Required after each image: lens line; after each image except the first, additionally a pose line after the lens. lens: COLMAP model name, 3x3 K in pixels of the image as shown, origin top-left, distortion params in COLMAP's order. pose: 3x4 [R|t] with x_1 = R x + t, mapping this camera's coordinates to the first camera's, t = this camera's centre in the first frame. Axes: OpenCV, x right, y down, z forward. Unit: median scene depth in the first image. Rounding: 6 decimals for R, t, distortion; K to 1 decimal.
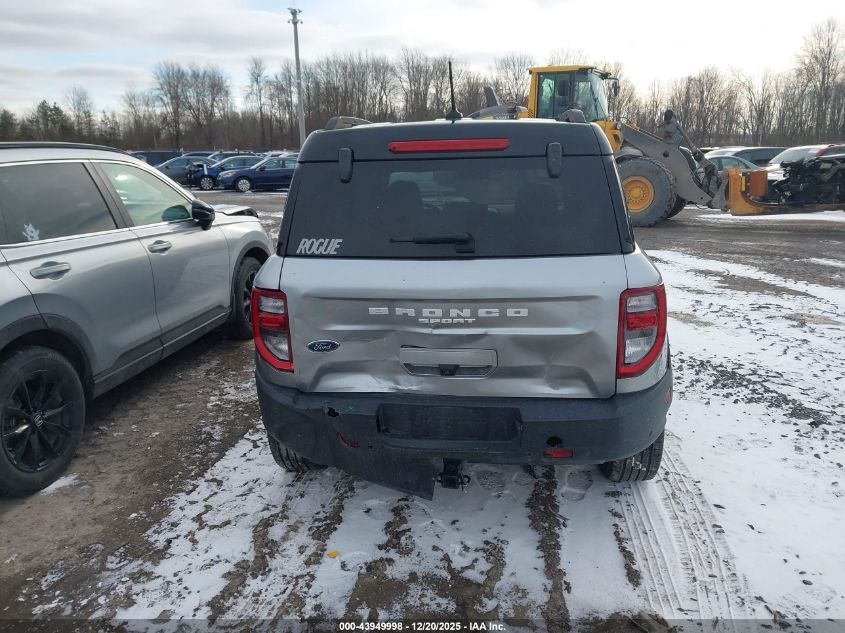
lens RADIAL K [[670.1, 0, 420.0], [0, 670.1, 312.0], [0, 0, 1]] dist [0.043674, -0.028645]
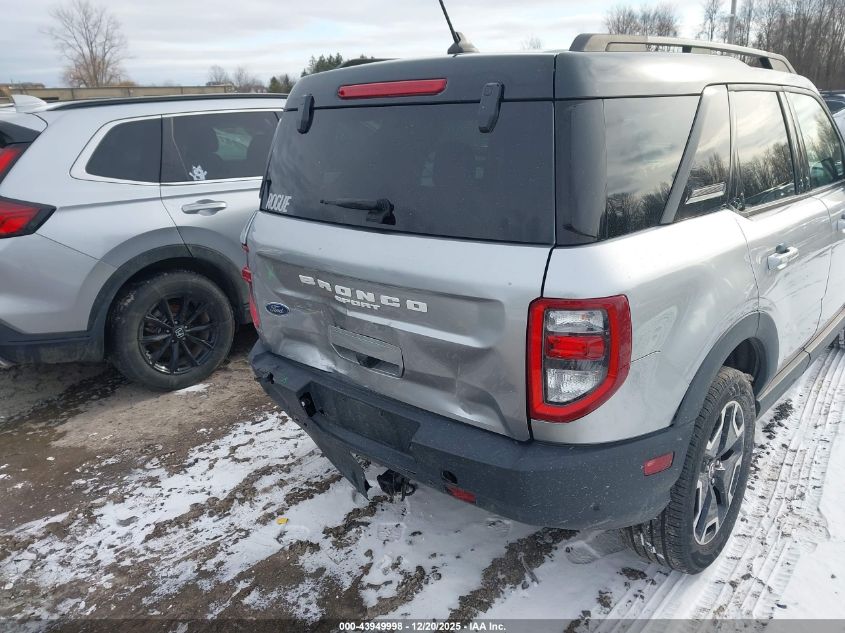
lens RADIAL K [[670.1, 0, 422.2], [0, 670.1, 322.2], [0, 0, 1]] dist [0.043674, -0.028645]
pose [[0.814183, 0.171136, -0.554815, 0.516375], [-0.120819, 0.984594, 0.126404, -0.070581], [0.567899, -0.035884, 0.822315, 0.313021]]
